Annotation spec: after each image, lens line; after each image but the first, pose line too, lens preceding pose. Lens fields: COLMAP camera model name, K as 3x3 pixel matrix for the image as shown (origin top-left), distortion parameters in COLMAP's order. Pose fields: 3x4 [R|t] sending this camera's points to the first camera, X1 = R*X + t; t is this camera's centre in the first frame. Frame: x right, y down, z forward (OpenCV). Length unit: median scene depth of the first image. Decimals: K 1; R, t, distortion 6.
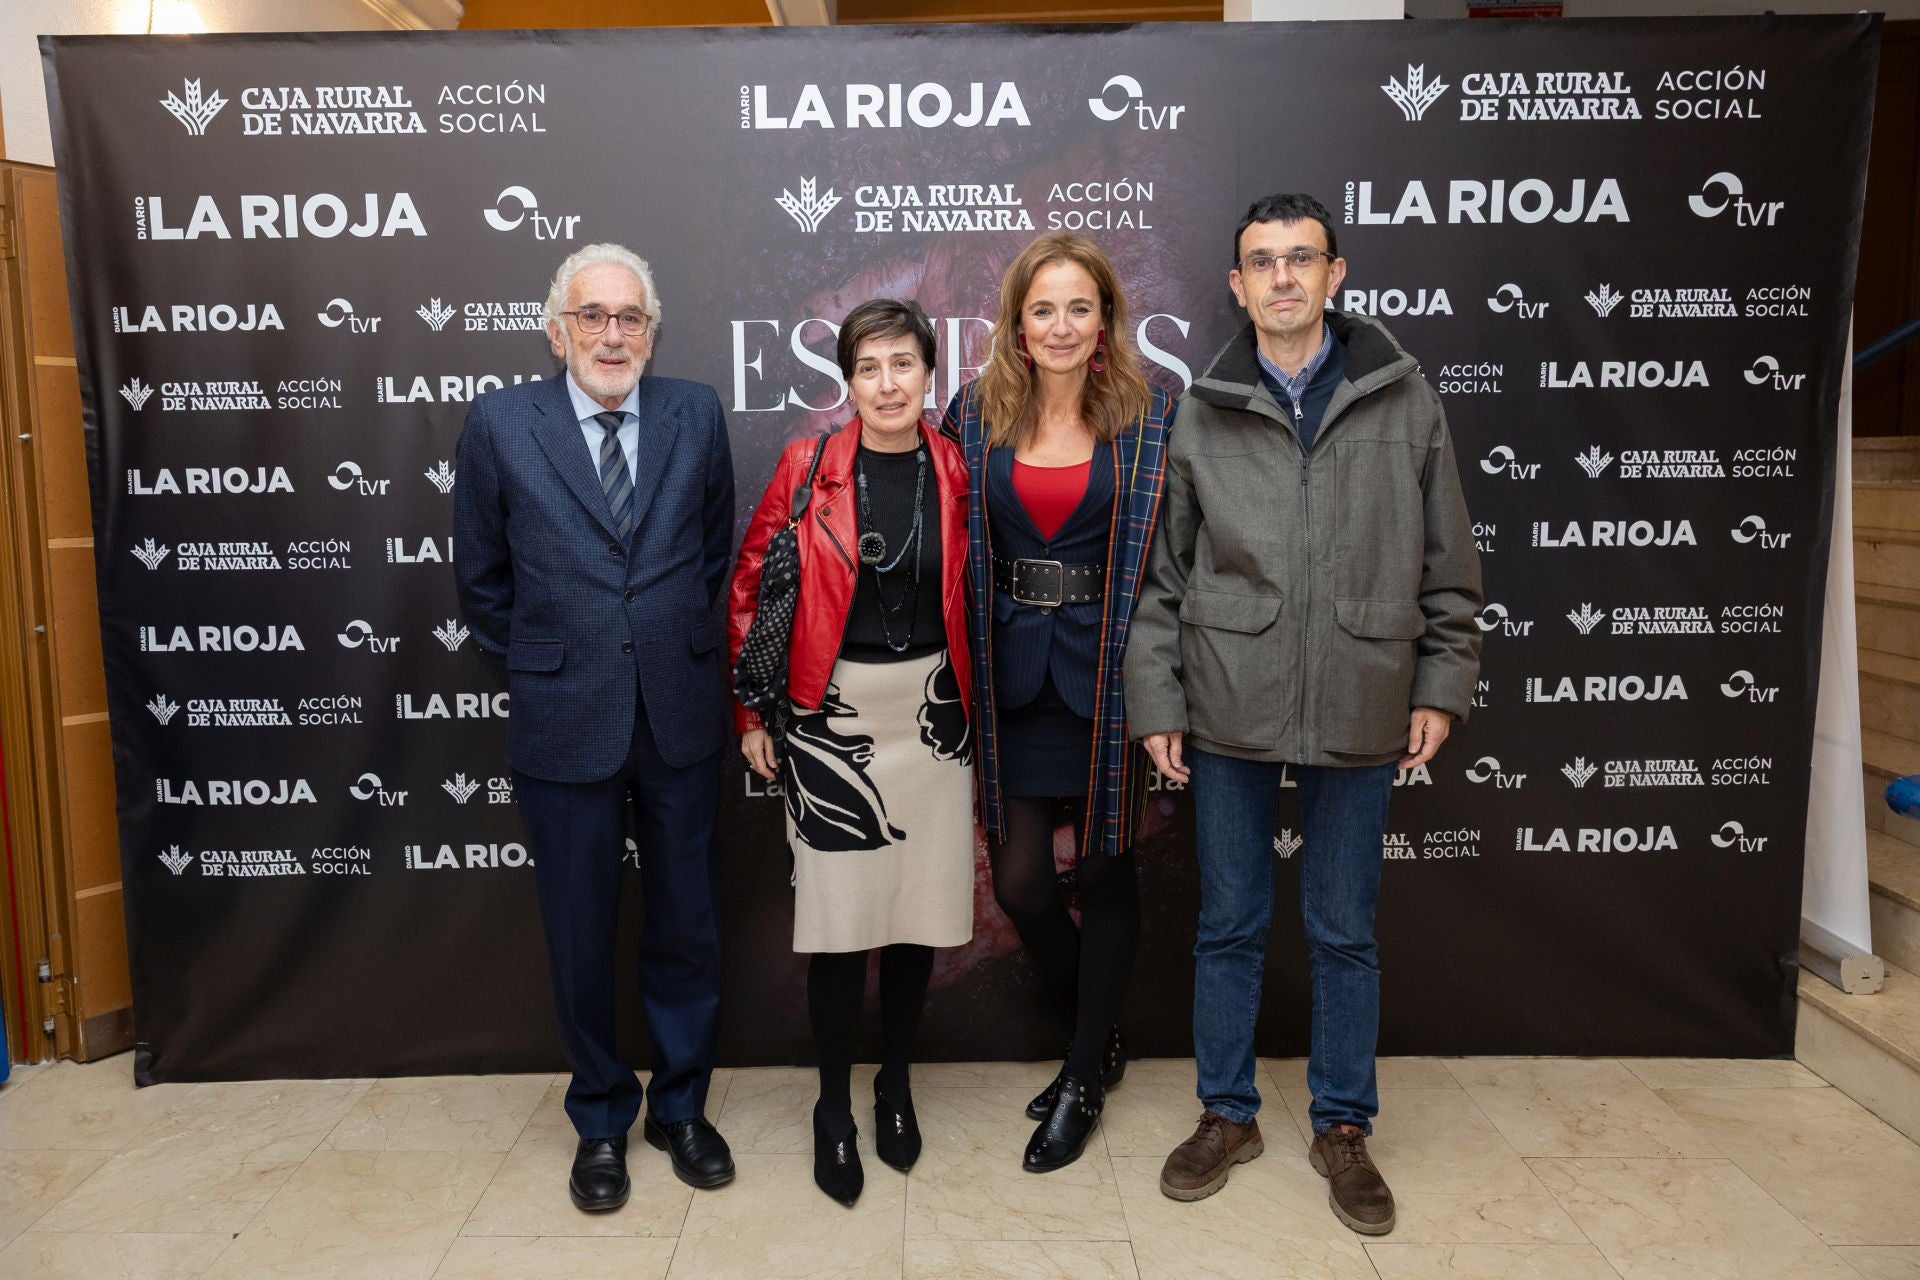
lens RADIAL K [[1384.8, 0, 887.9], [0, 1384.8, 607.0], [0, 0, 1]] dist [0.000711, 0.003981]
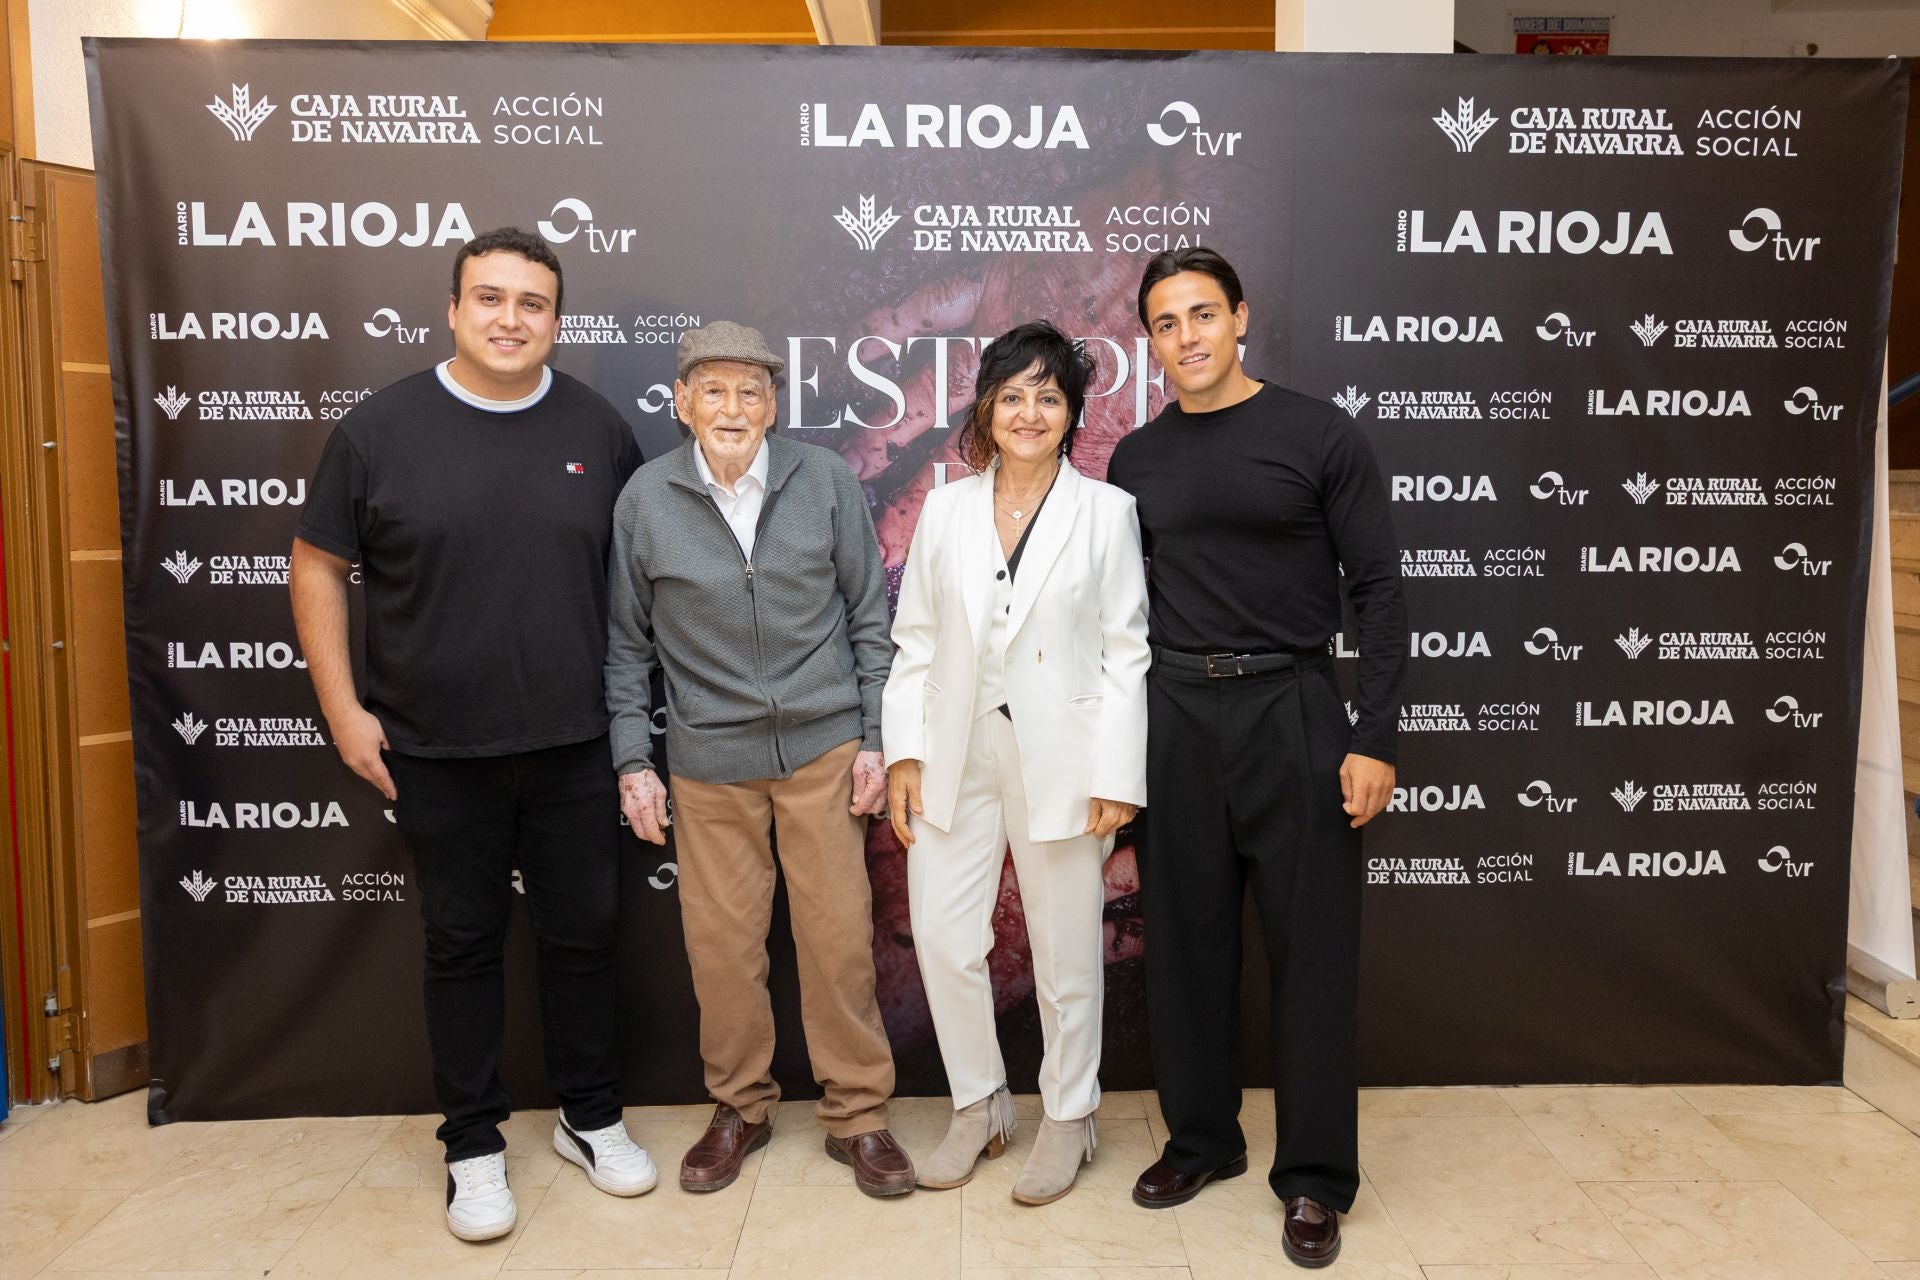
lens RADIAL K [[1464.5, 0, 976.2], [0, 1464.5, 590.0], [0, 0, 1]] dist [0.000837, 0.003996]
pose [[0.999041, 0.007957, 0.043048, -0.022148], [-0.006473, 0.999384, -0.034490, 0.009787], [-0.043296, 0.034179, 0.998477, -0.047087]]
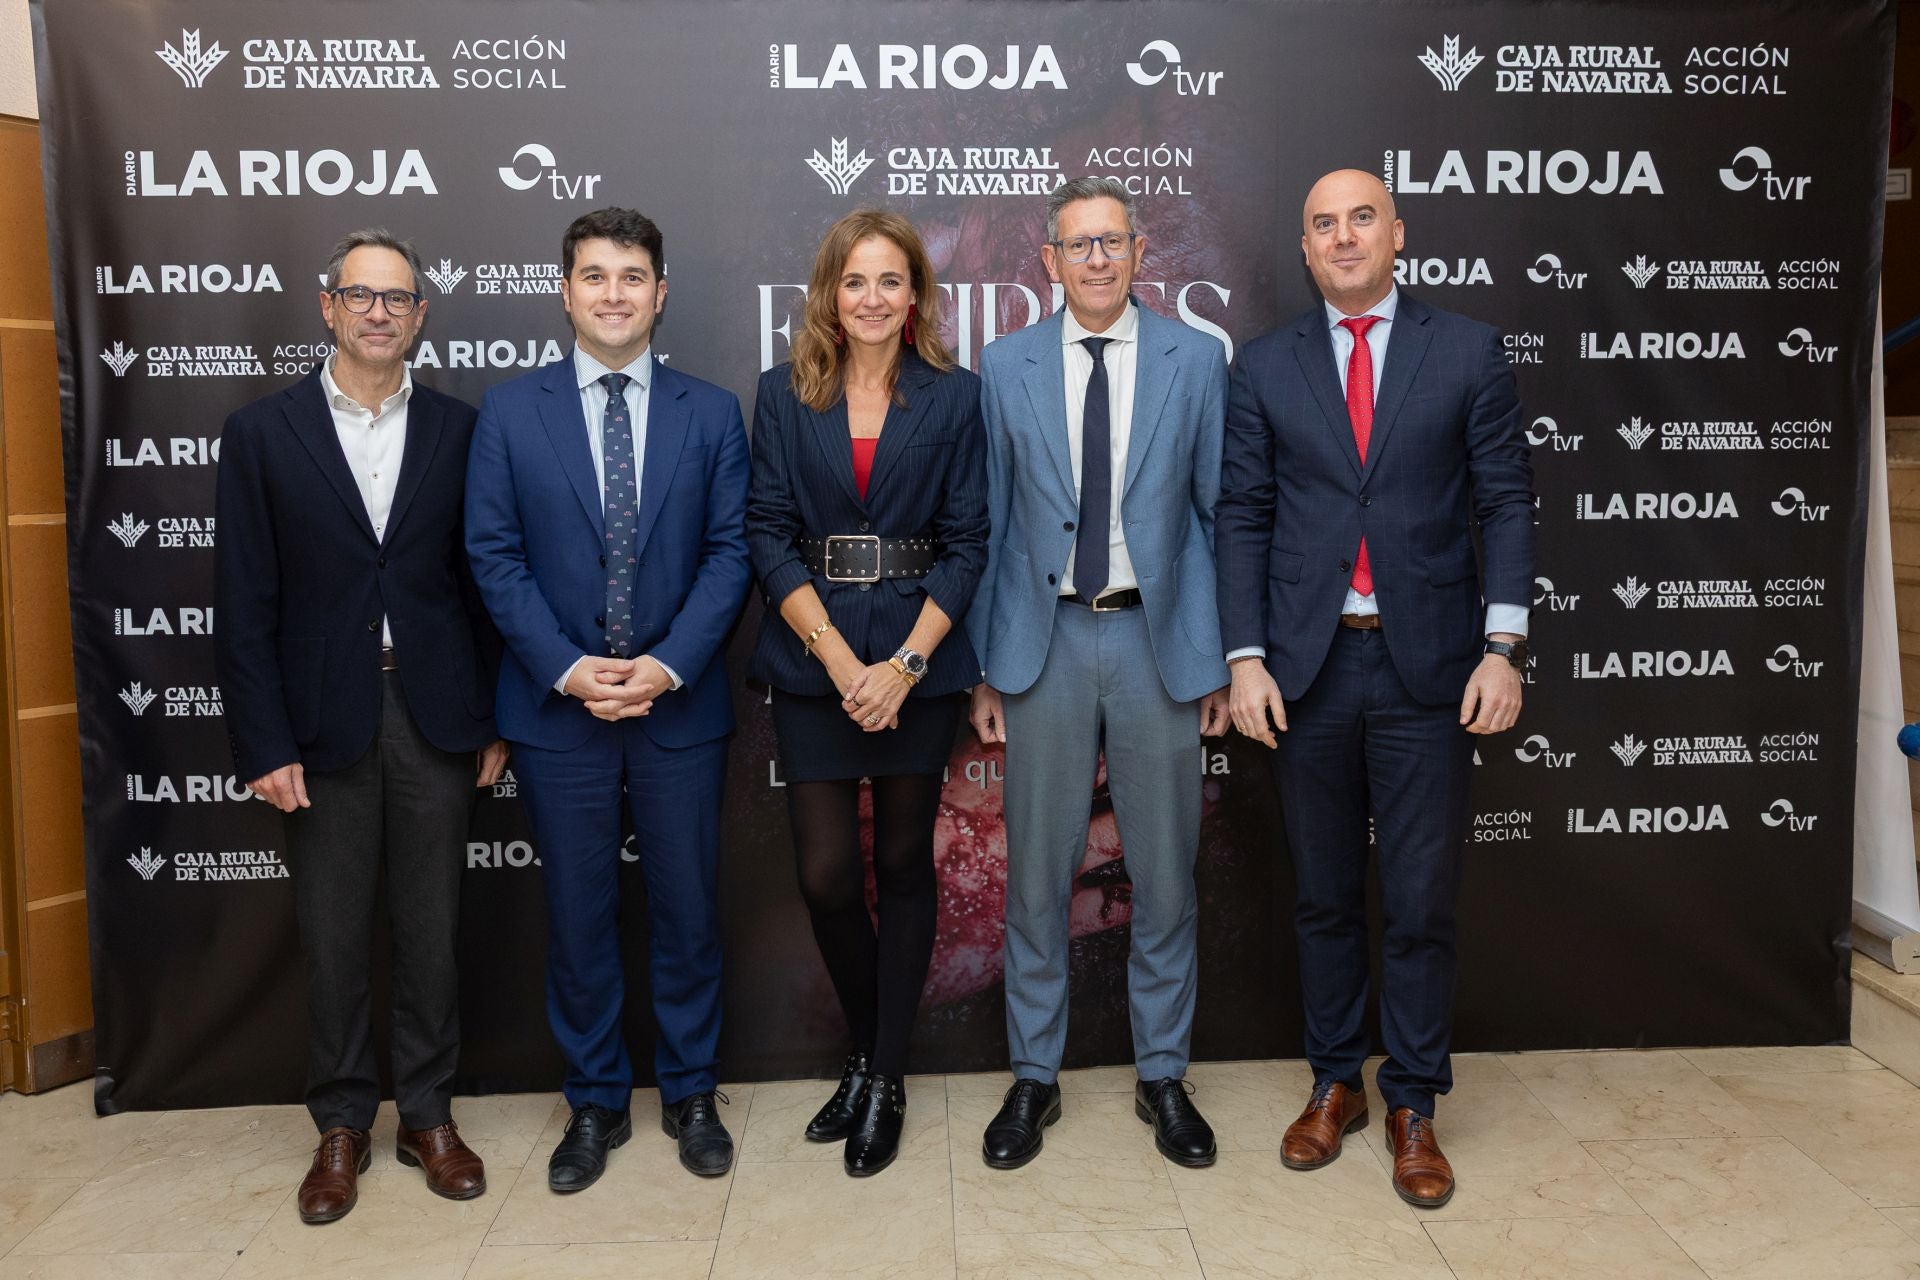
lens RADIAL K [[1630.5, 0, 959.6], [0, 1630.5, 544.2], [0, 0, 1]] dist [-0.021795, 0.025485]
pose [[0.997956, -0.002902, 0.063838, -0.047013], [0.005817, 0.998946, -0.045524, 0.024845], [-0.063639, 0.045803, 0.996921, -0.124539]]
